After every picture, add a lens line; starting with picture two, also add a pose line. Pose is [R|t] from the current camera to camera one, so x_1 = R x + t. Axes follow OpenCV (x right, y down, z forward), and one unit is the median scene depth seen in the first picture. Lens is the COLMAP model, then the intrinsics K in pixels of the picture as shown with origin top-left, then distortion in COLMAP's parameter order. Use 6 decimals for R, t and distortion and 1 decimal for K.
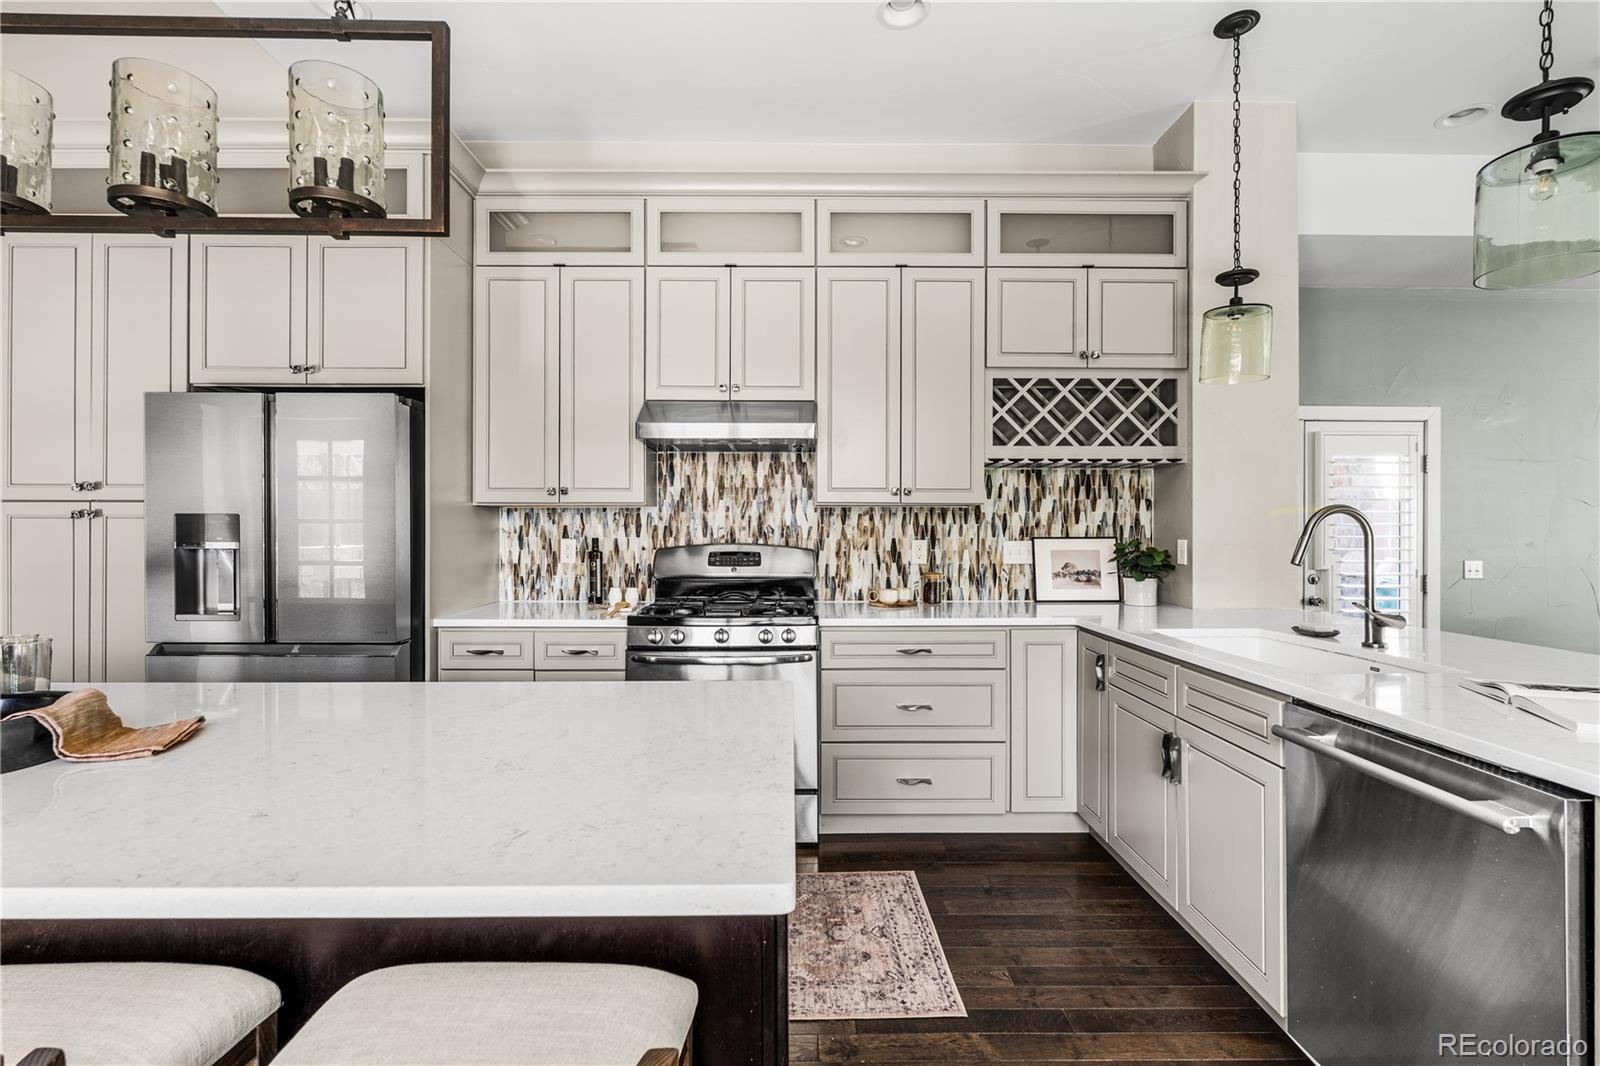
lens RADIAL K [[715.4, 0, 806.7], [0, 715.4, 527.8], [0, 0, 1]] dist [-0.000147, 0.000526]
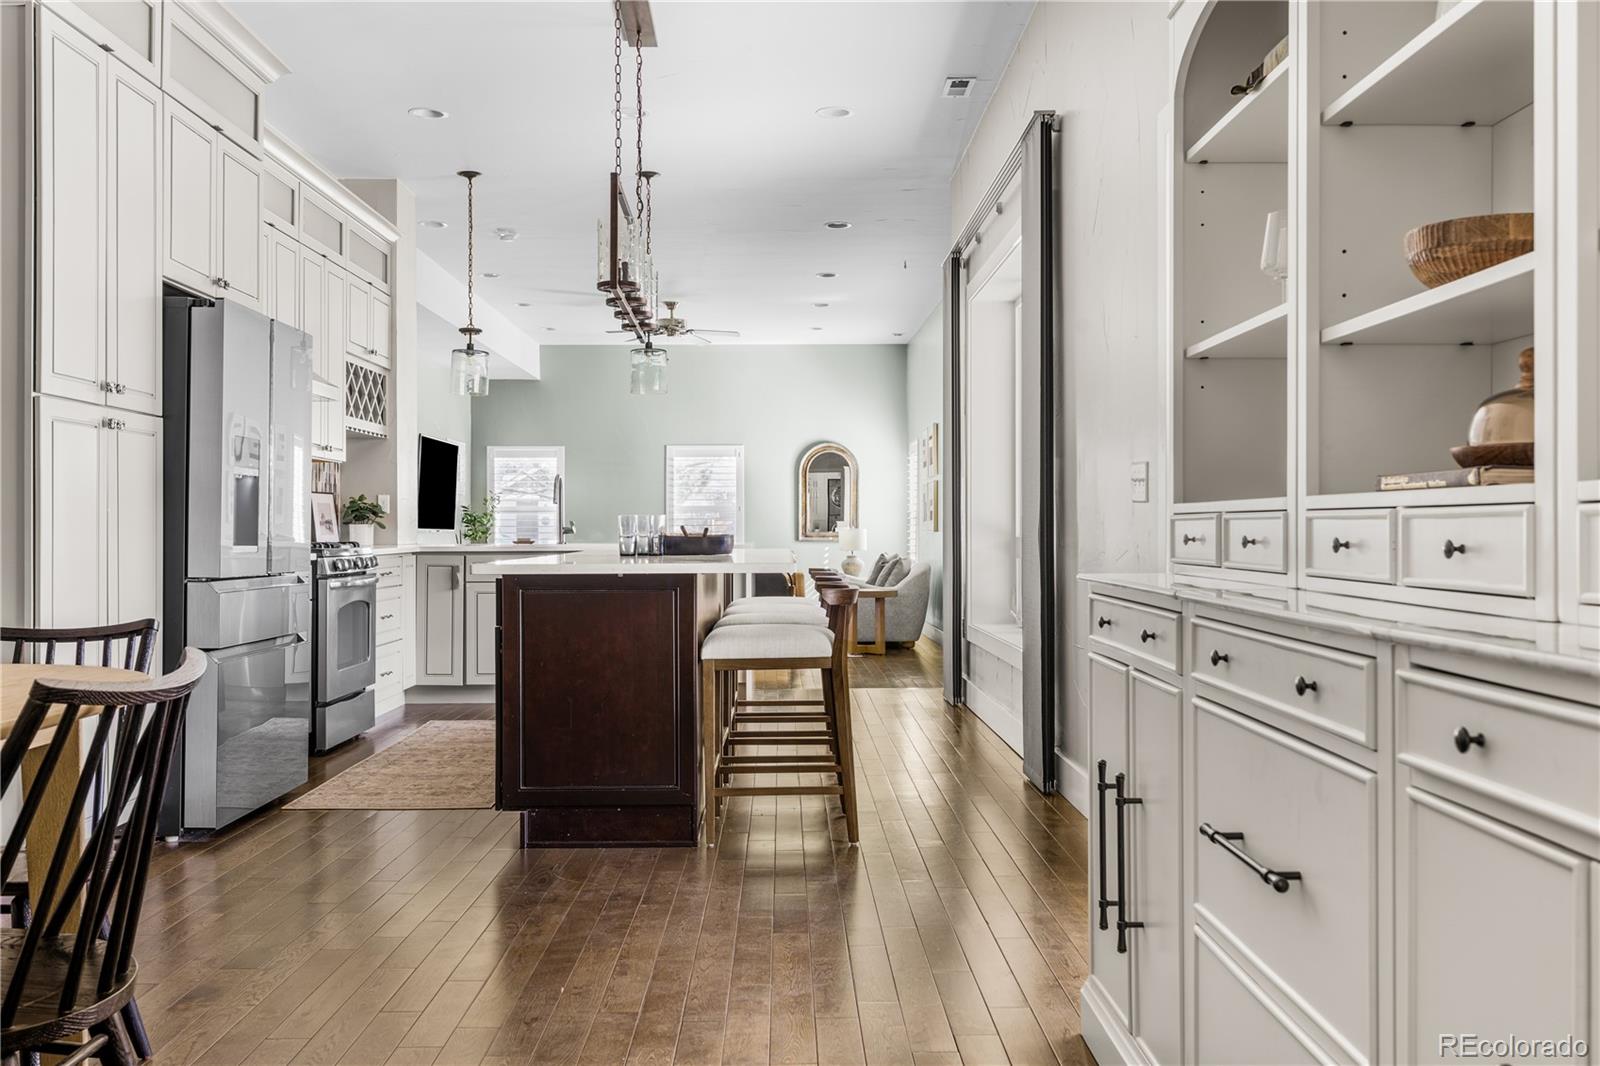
lens RADIAL K [[1351.7, 0, 790.5], [0, 1351.7, 526.8], [0, 0, 1]] dist [-0.000572, -0.001106]
pose [[0.003678, -0.001975, 0.999991, -1.919203], [-0.000260, 0.999998, 0.001976, 0.067953], [-0.999993, -0.000268, 0.003677, 0.206307]]
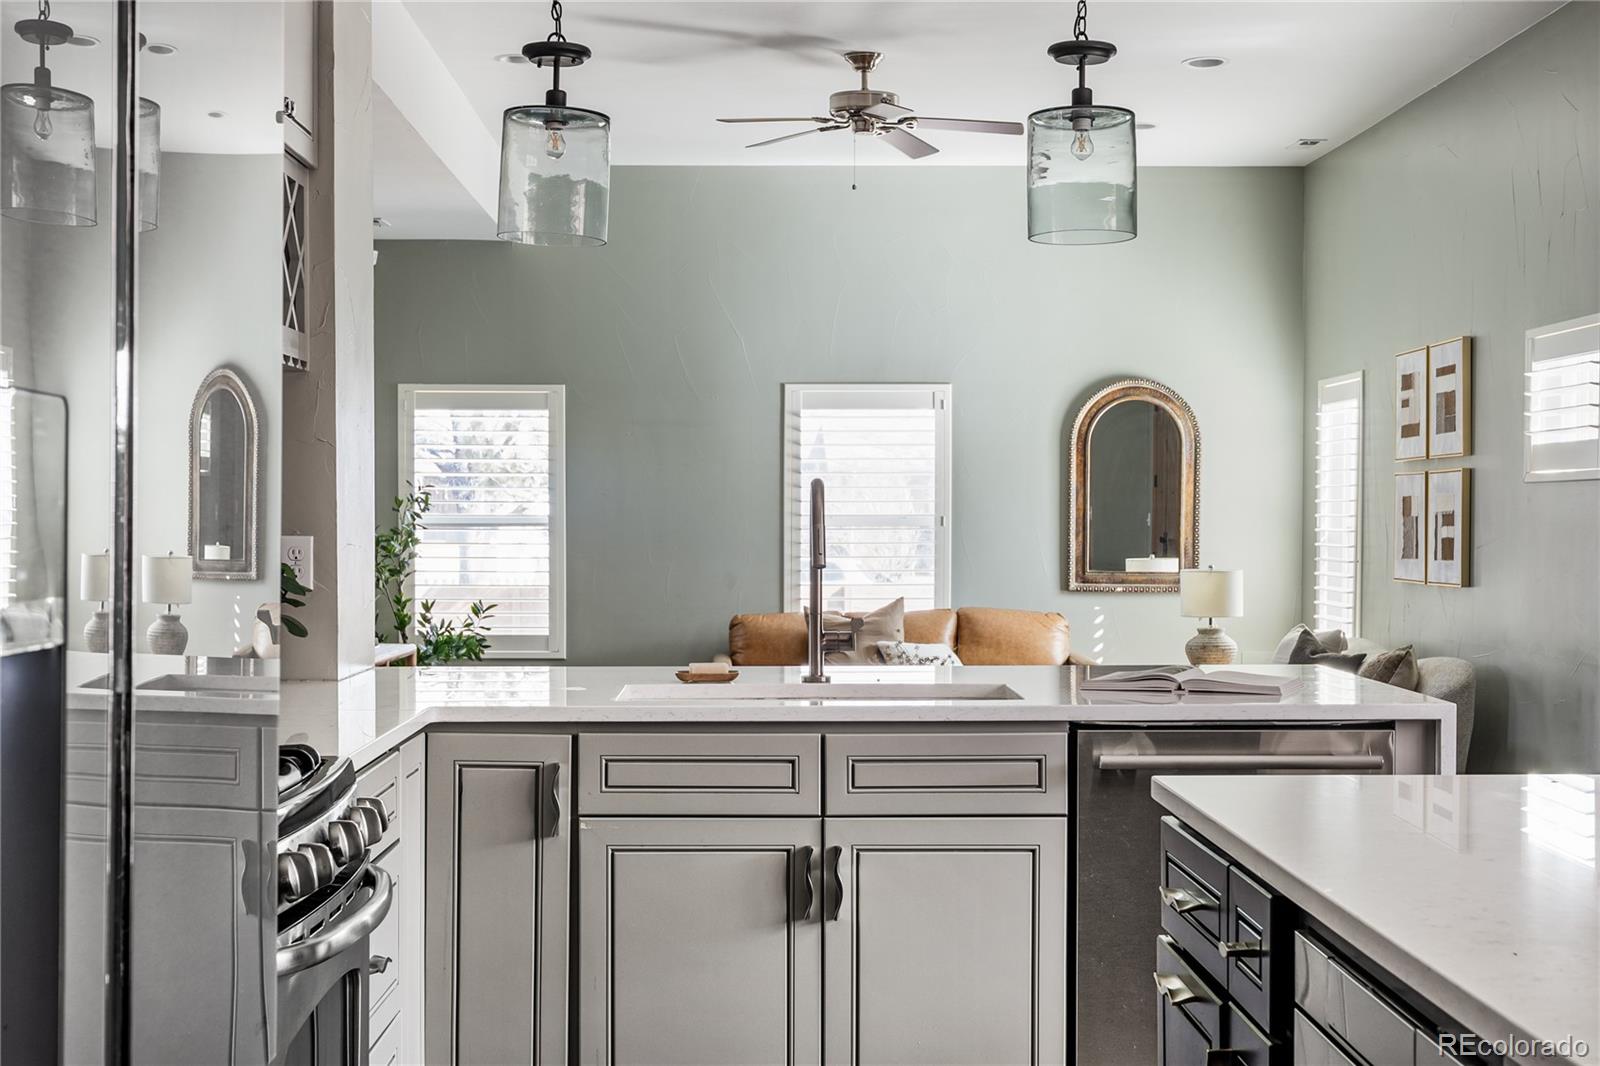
lens RADIAL K [[2317.2, 0, 786.9], [0, 2317.2, 603.3], [0, 0, 1]] dist [-0.031771, 0.000000]
pose [[0.011636, -0.038437, 0.999193, -0.922902], [-0.003195, 0.999254, 0.038477, 0.001528], [-0.999927, -0.003640, 0.011505, 0.626505]]
